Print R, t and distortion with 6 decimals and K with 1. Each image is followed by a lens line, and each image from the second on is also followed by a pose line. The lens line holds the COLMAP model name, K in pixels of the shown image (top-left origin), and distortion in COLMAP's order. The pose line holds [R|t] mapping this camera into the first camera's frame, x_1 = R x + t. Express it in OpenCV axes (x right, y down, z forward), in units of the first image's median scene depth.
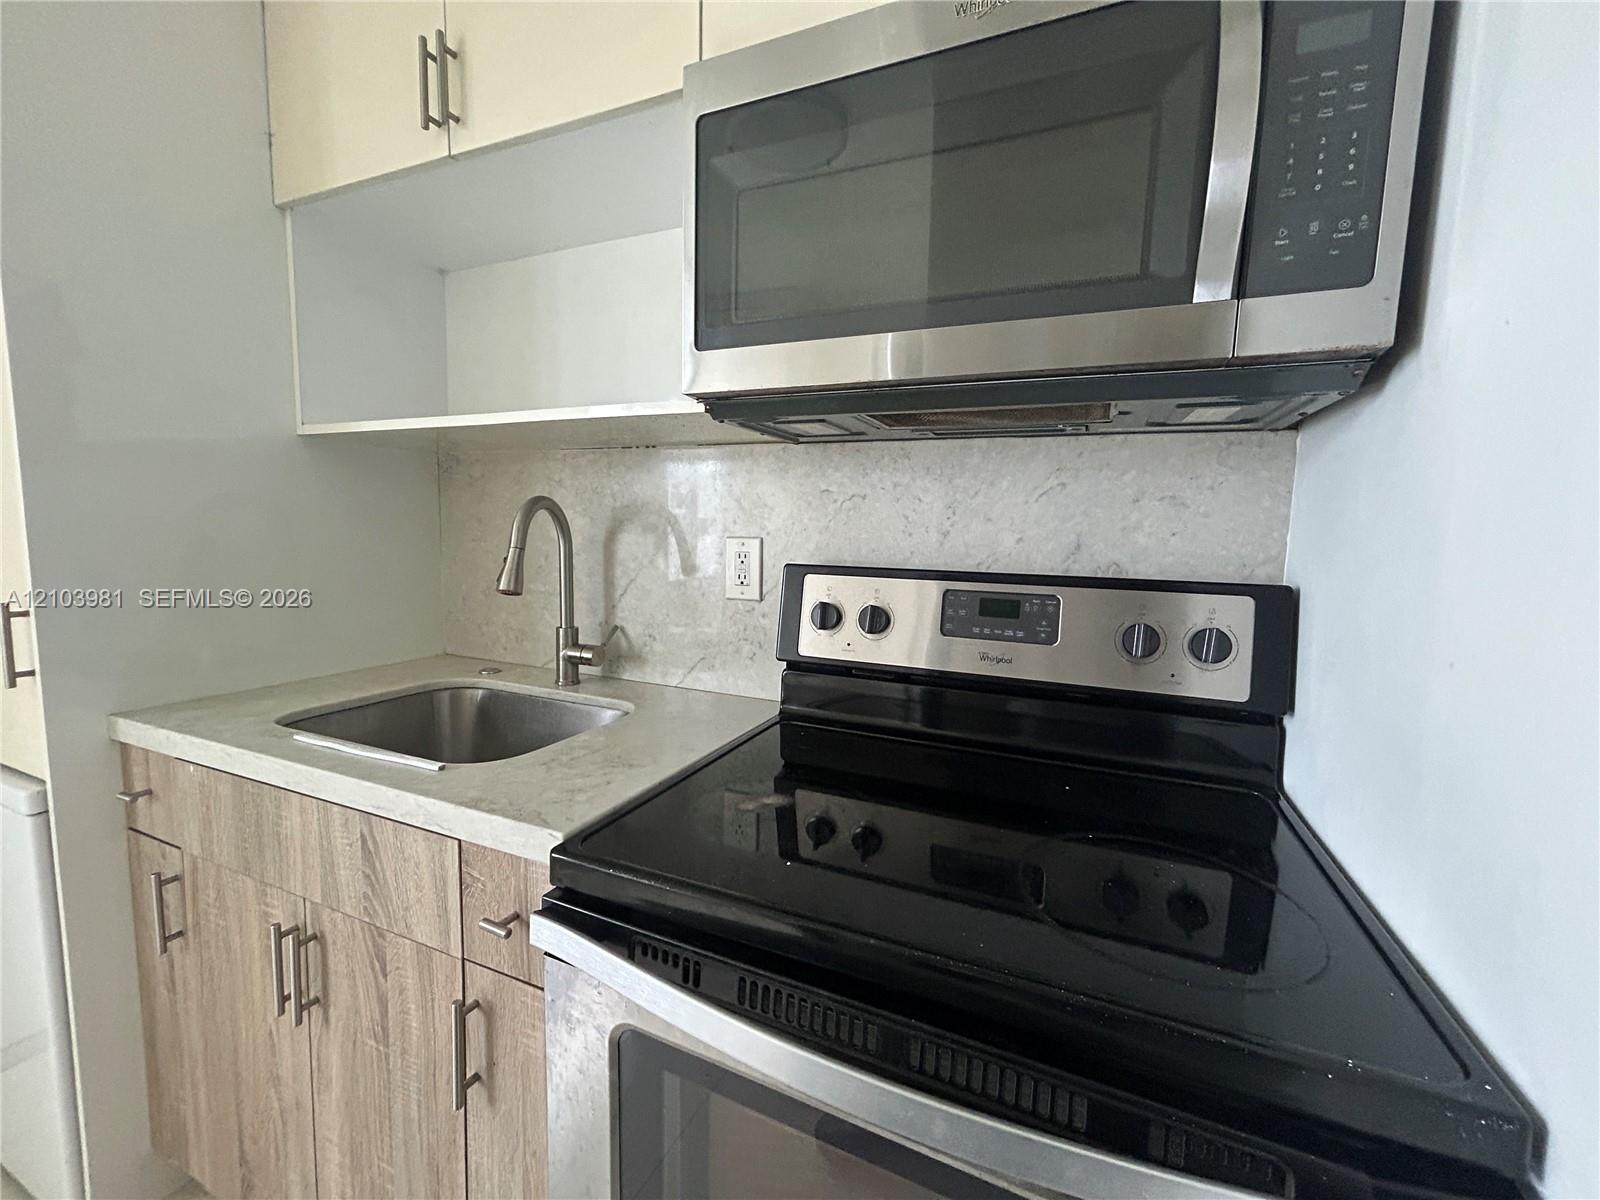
lens RADIAL K [[643.0, 0, 799.1], [0, 643.0, 598.5], [0, 0, 1]] dist [-0.001703, 0.000747]
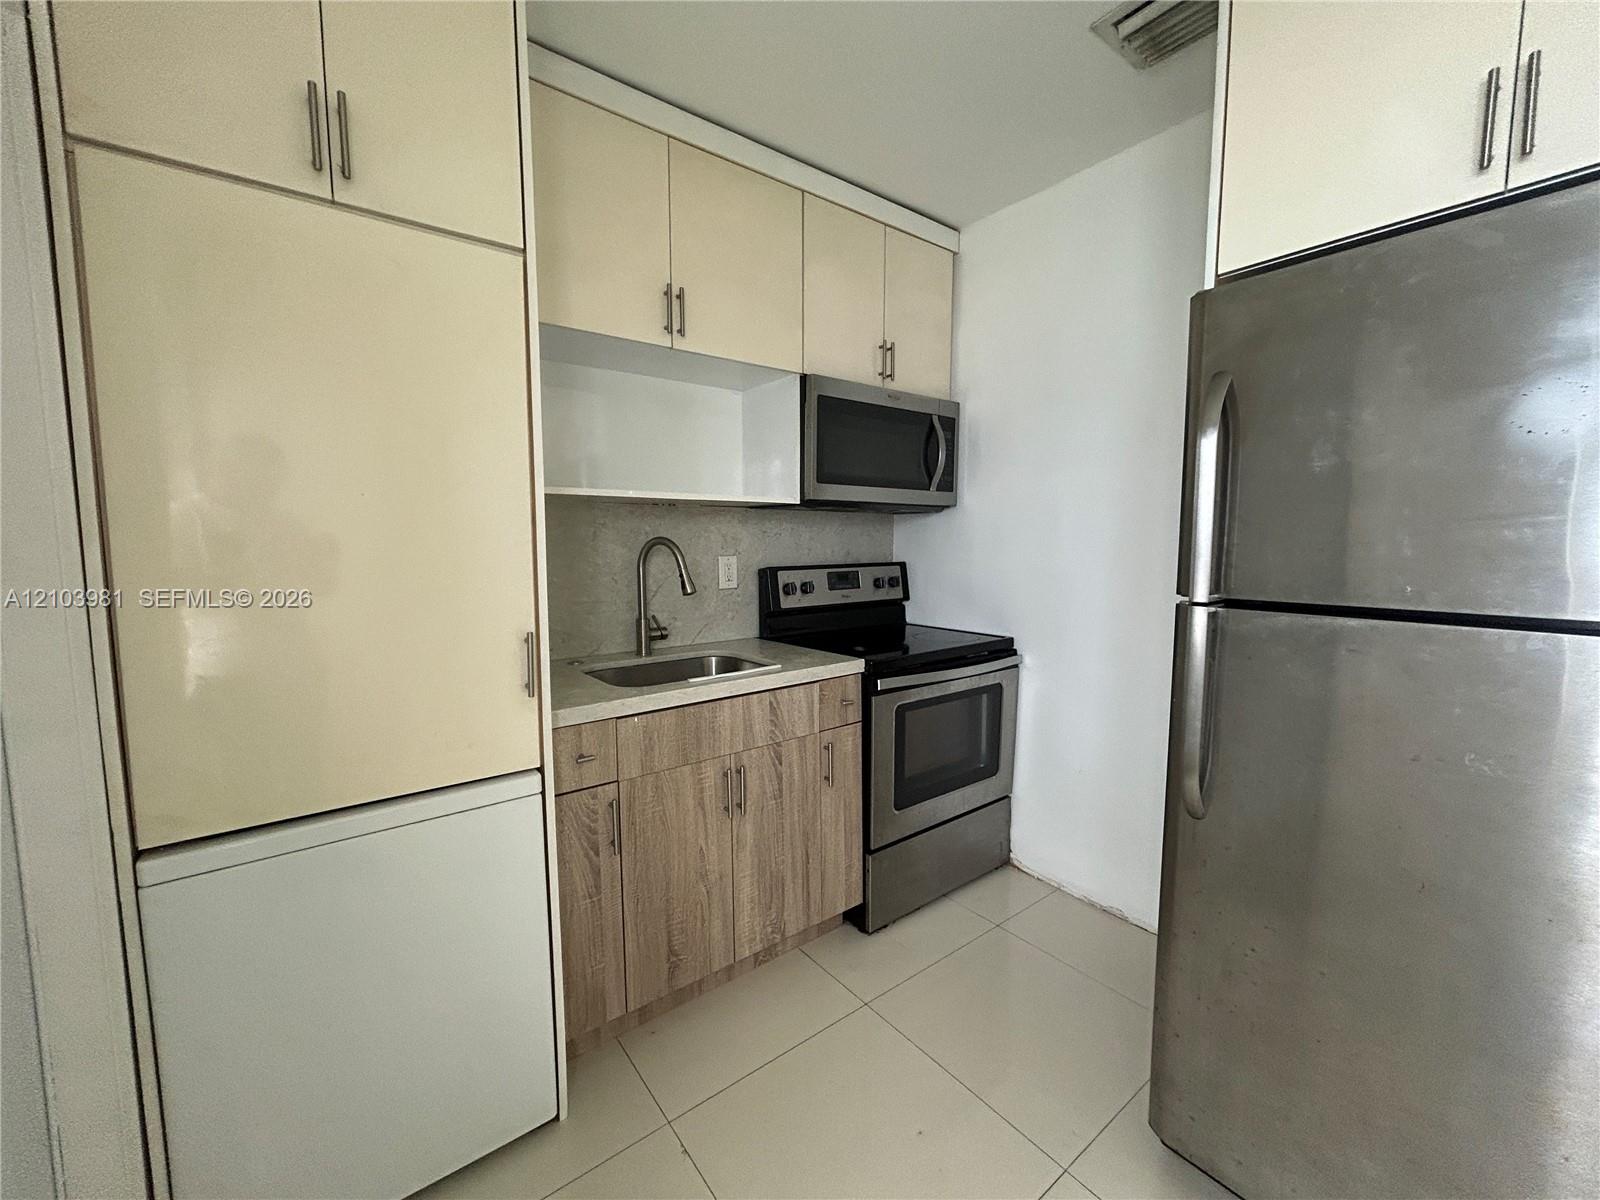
lens RADIAL K [[643.0, 0, 799.1], [0, 643.0, 598.5], [0, 0, 1]] dist [-0.001703, 0.000747]
pose [[0.486104, -0.108044, 0.867196, -2.031159], [0.105639, 0.992316, 0.064417, -0.086266], [-0.867492, 0.060297, 0.493783, -0.137319]]
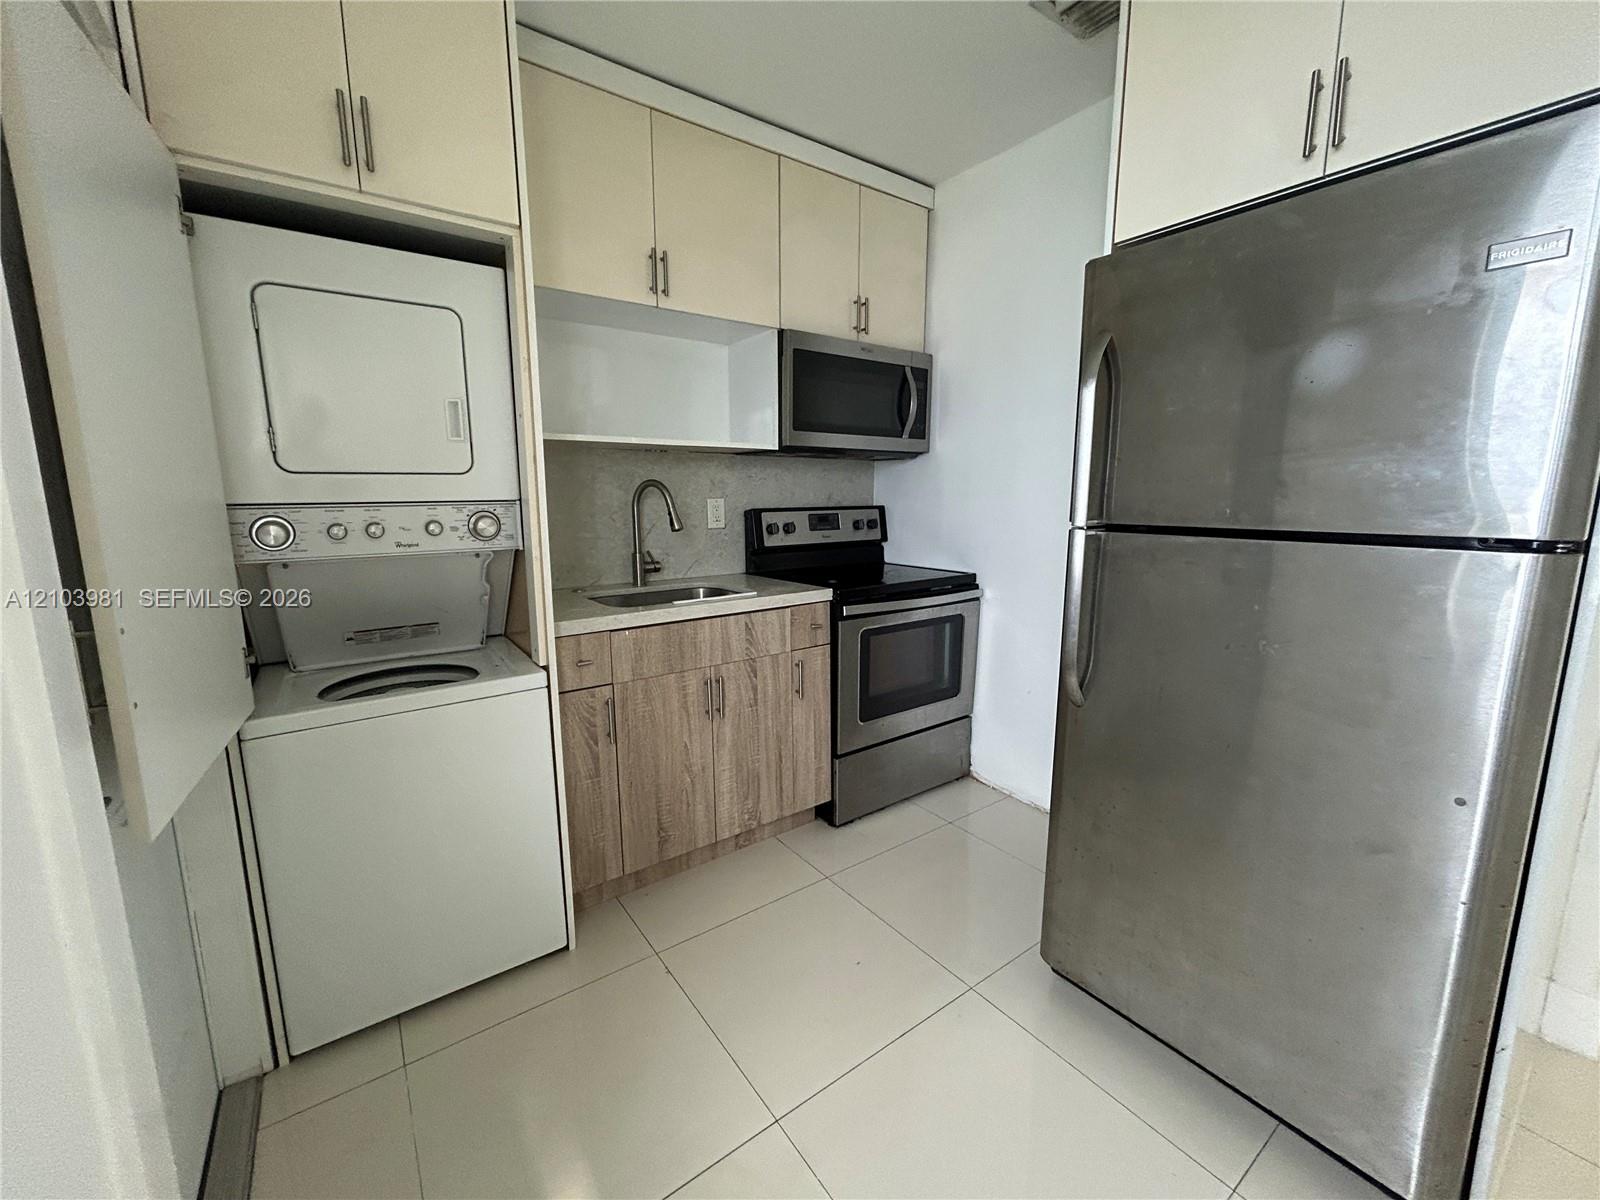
lens RADIAL K [[643.0, 0, 799.2], [0, 643.0, 598.5], [0, 0, 1]] dist [-0.001703, 0.000747]
pose [[0.507739, -0.167424, 0.845086, -2.189476], [0.105579, 0.985633, 0.131836, -0.025273], [-0.855017, 0.022285, 0.518121, -0.380190]]
